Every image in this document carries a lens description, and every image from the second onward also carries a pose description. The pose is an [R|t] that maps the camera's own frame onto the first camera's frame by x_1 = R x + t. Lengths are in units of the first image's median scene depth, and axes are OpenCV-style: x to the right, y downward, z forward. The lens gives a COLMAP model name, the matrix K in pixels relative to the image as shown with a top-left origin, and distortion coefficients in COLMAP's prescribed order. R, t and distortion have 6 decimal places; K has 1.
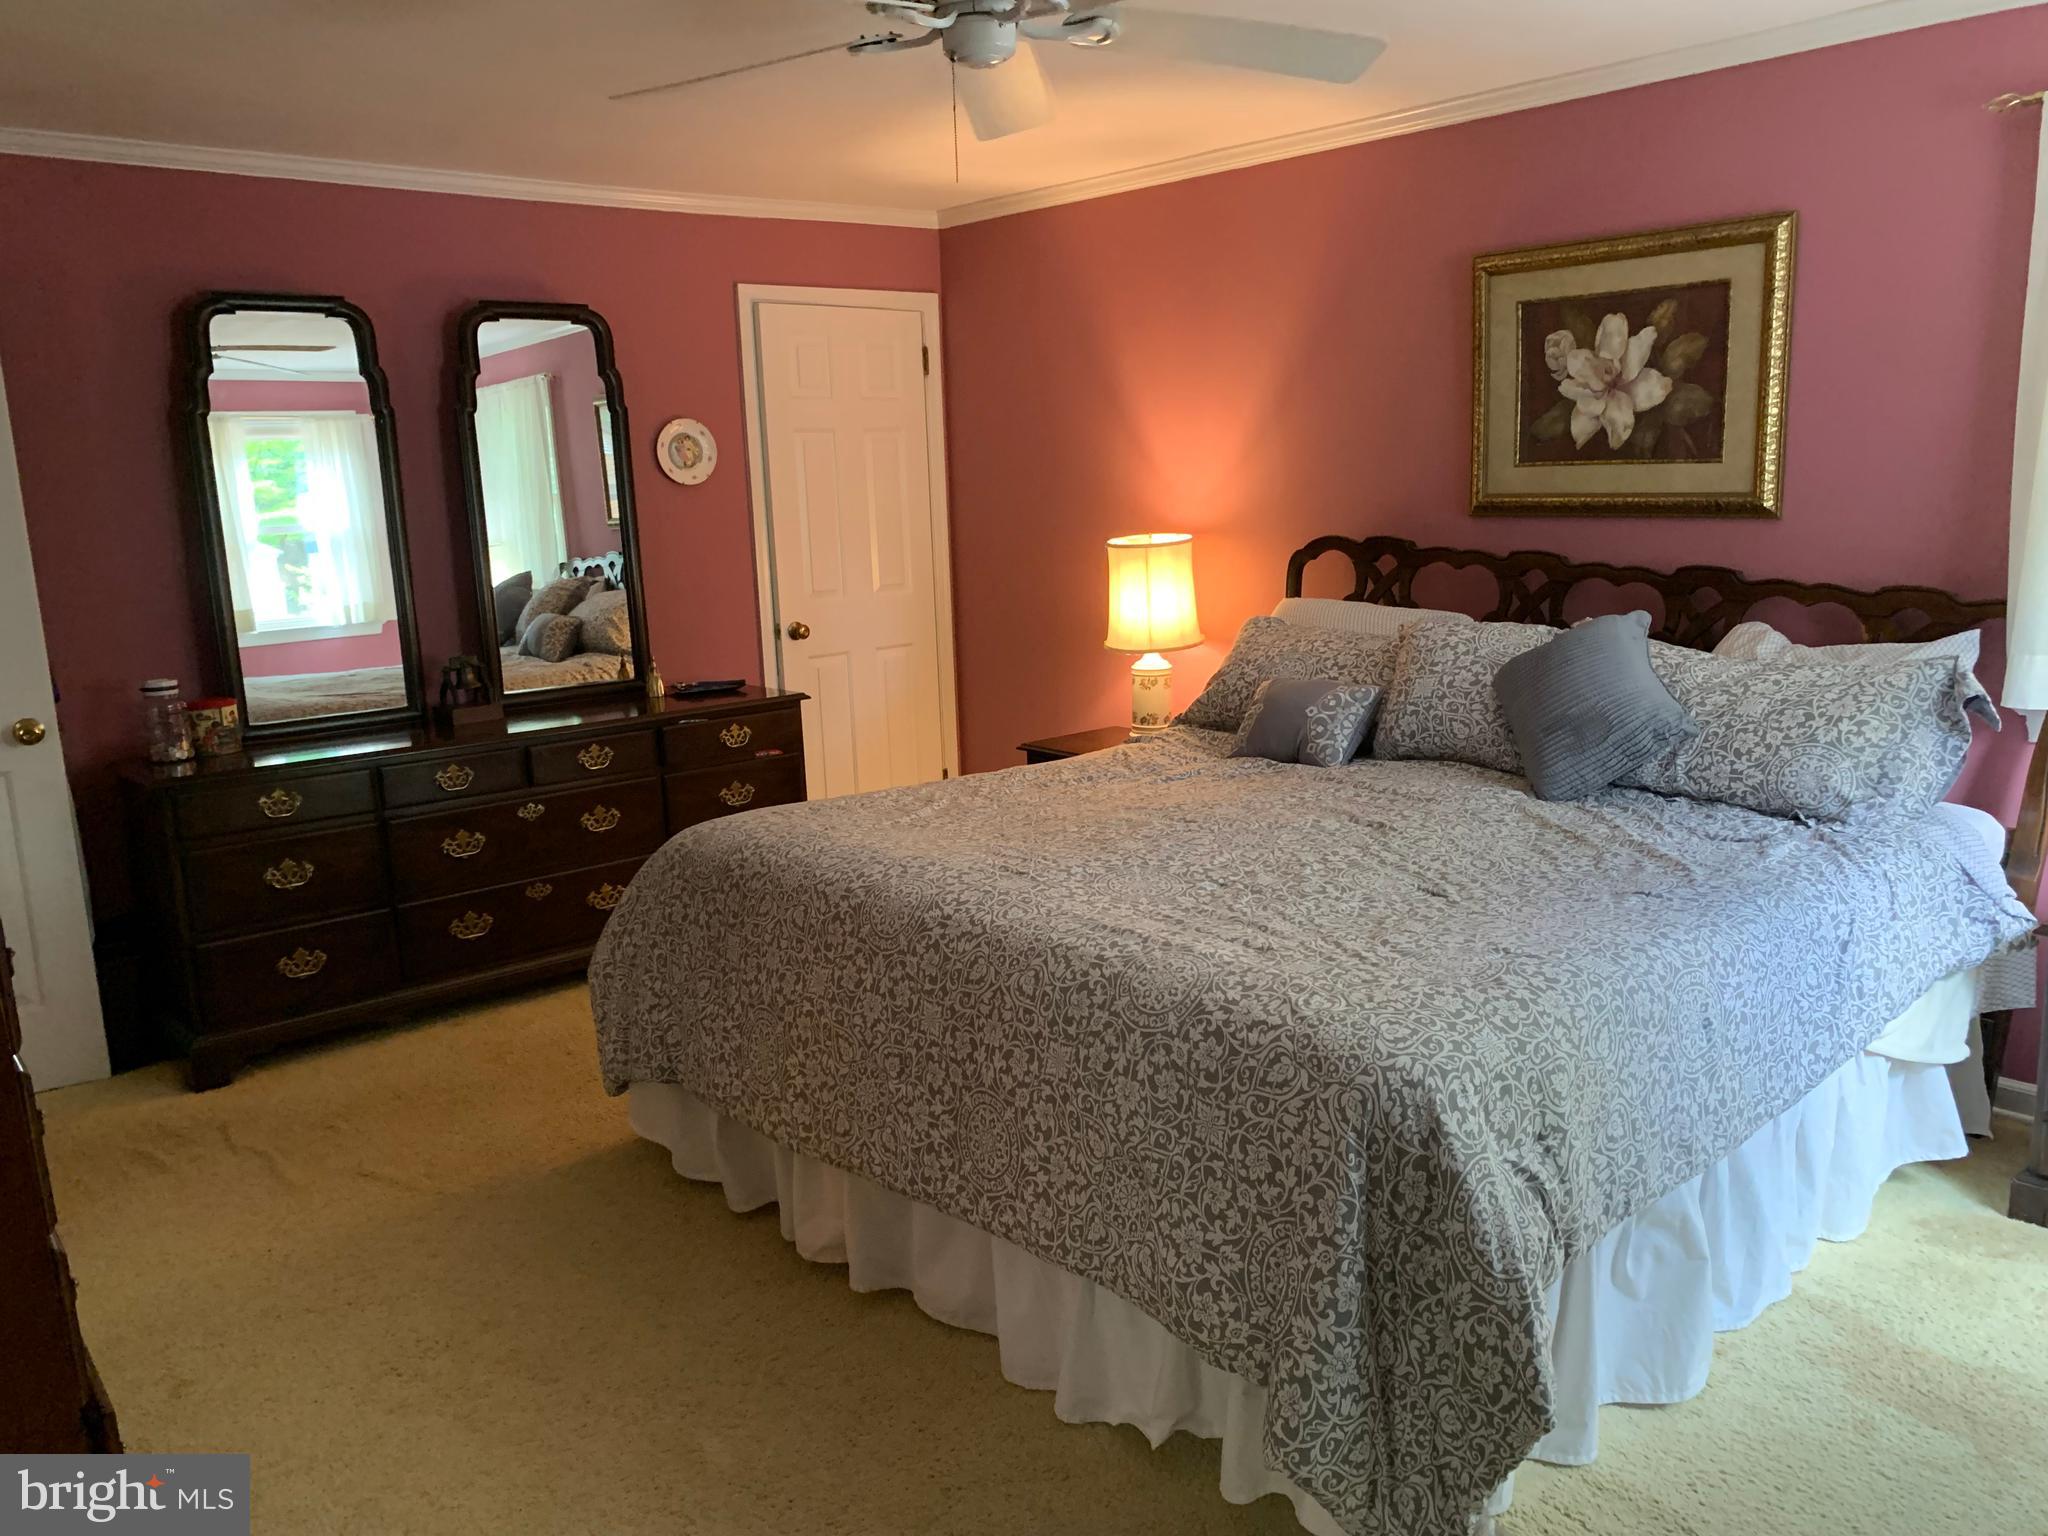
lens RADIAL K [[1562.3, 0, 1011.9], [0, 1562.3, 763.0], [0, 0, 1]] dist [0.008033, 0.008285]
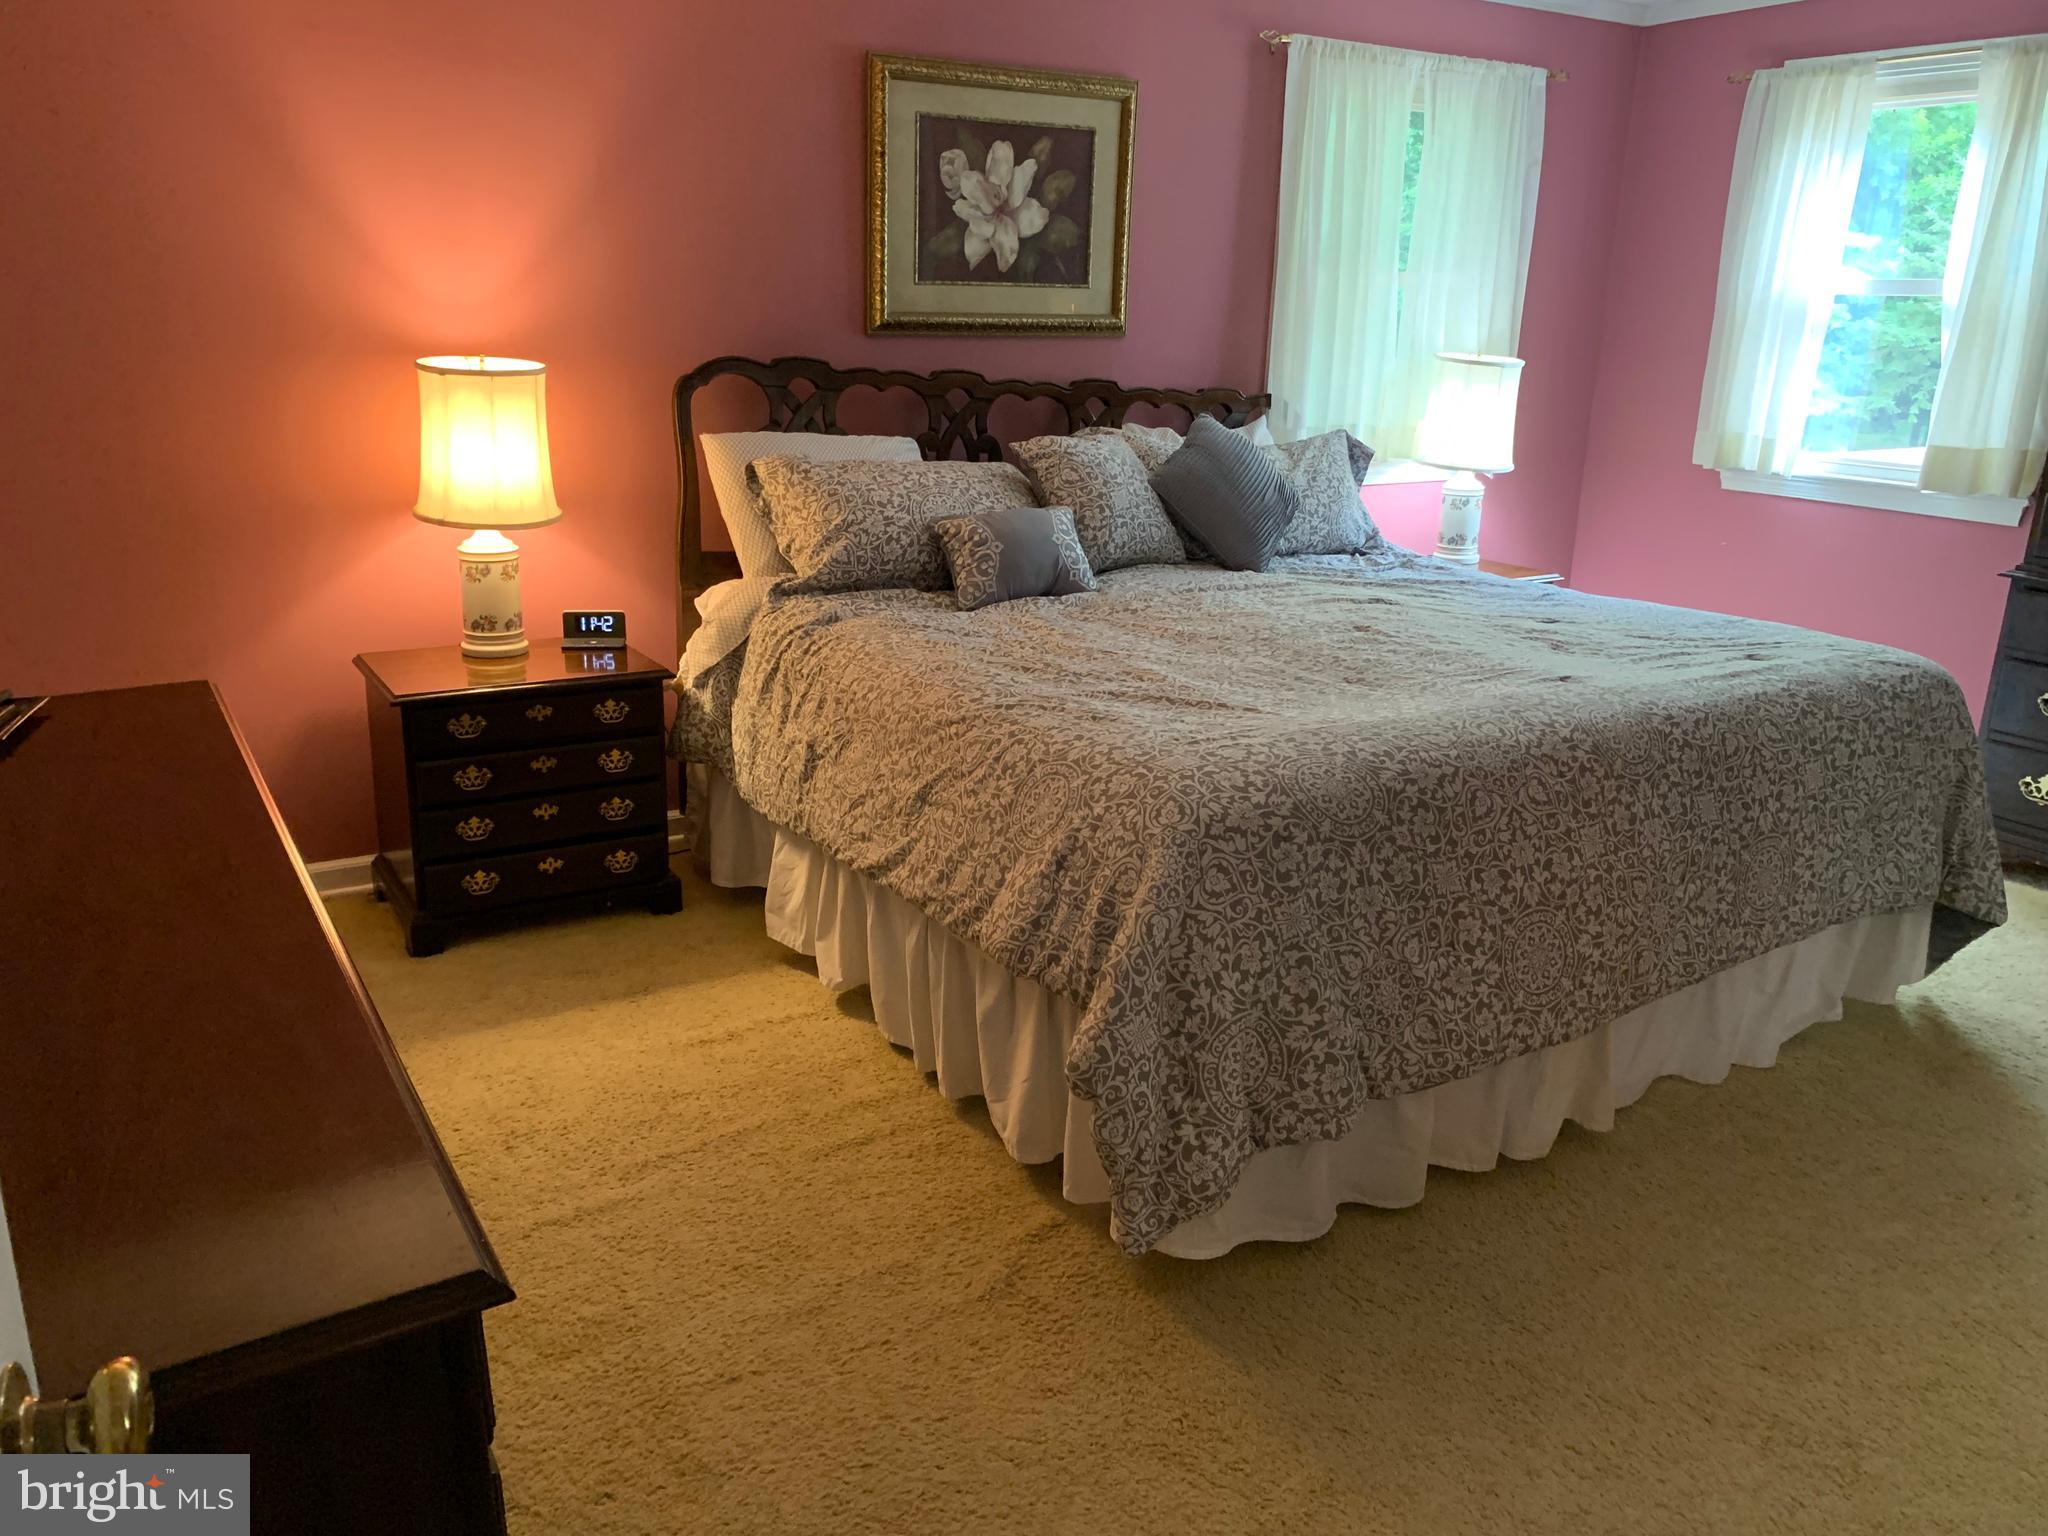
lens RADIAL K [[1558.8, 0, 1023.3], [0, 1558.8, 742.7], [0, 0, 1]] dist [0.074102, 0.000276]
pose [[0.152686, -0.249422, 0.956282, -0.758526], [0.159532, 0.961158, 0.225222, -0.129859], [-0.975314, 0.118169, 0.186546, 0.830450]]
